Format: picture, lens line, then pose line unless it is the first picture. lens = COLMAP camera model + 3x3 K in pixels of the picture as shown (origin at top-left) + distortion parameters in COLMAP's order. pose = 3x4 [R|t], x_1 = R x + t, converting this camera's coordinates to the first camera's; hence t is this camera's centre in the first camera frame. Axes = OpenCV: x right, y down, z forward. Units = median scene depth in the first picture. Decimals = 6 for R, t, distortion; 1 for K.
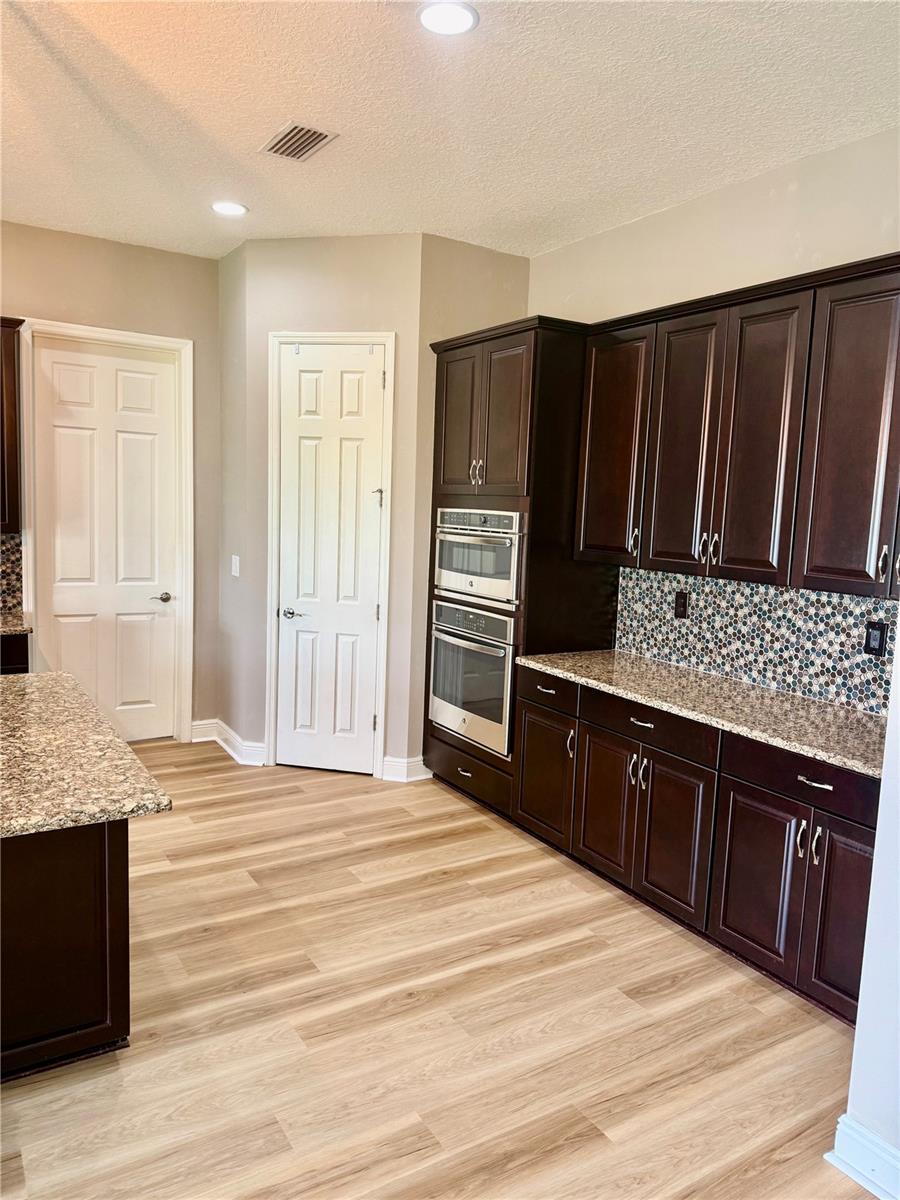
lens RADIAL K [[844.2, 0, 447.2], [0, 844.2, 604.2], [0, 0, 1]] dist [0.031483, -0.030465]
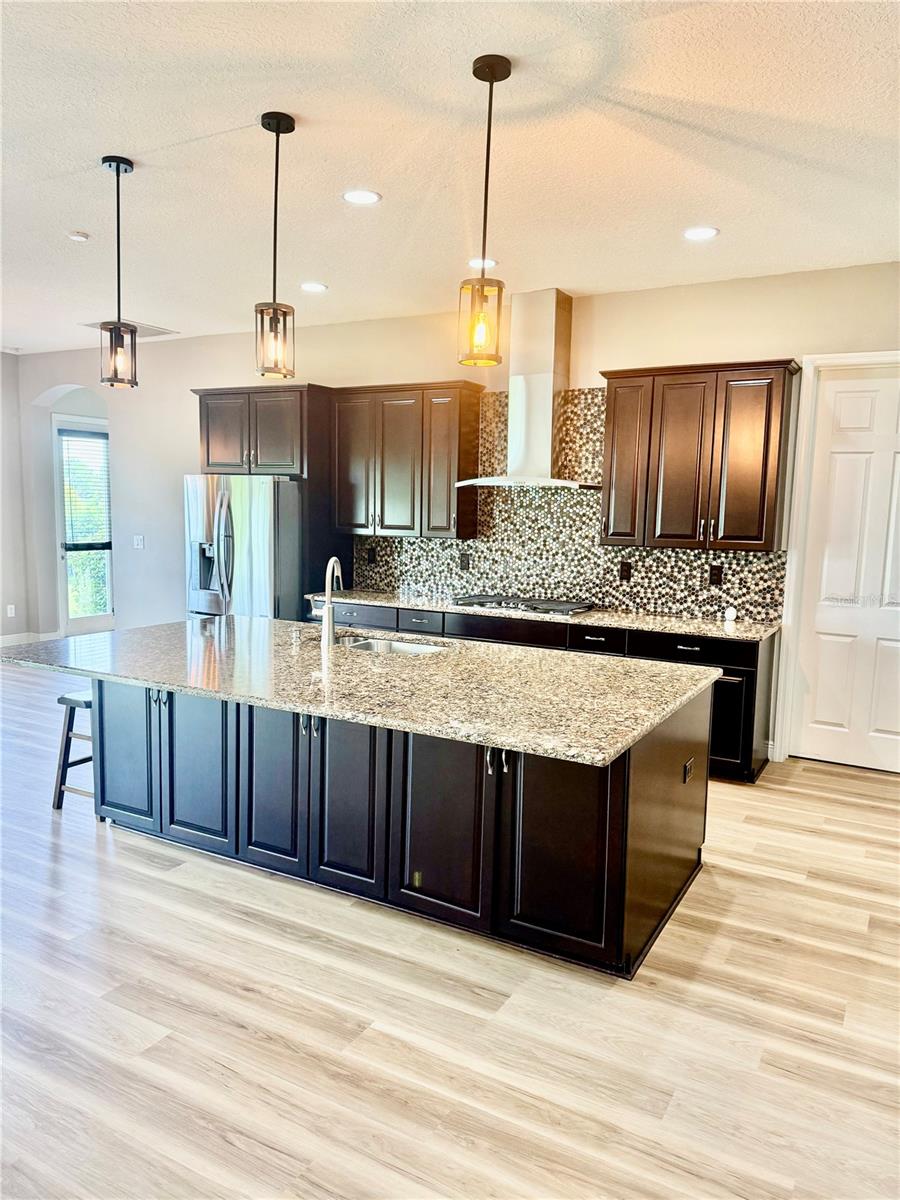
lens RADIAL K [[844.2, 0, 451.4], [0, 844.2, 604.1], [0, 0, 1]] dist [0.031483, -0.030465]
pose [[0.492523, 0.074244, -0.867127, 0.435541], [-0.111910, 0.993486, 0.021499, 0.012665], [0.863074, 0.086451, 0.497623, 0.158840]]
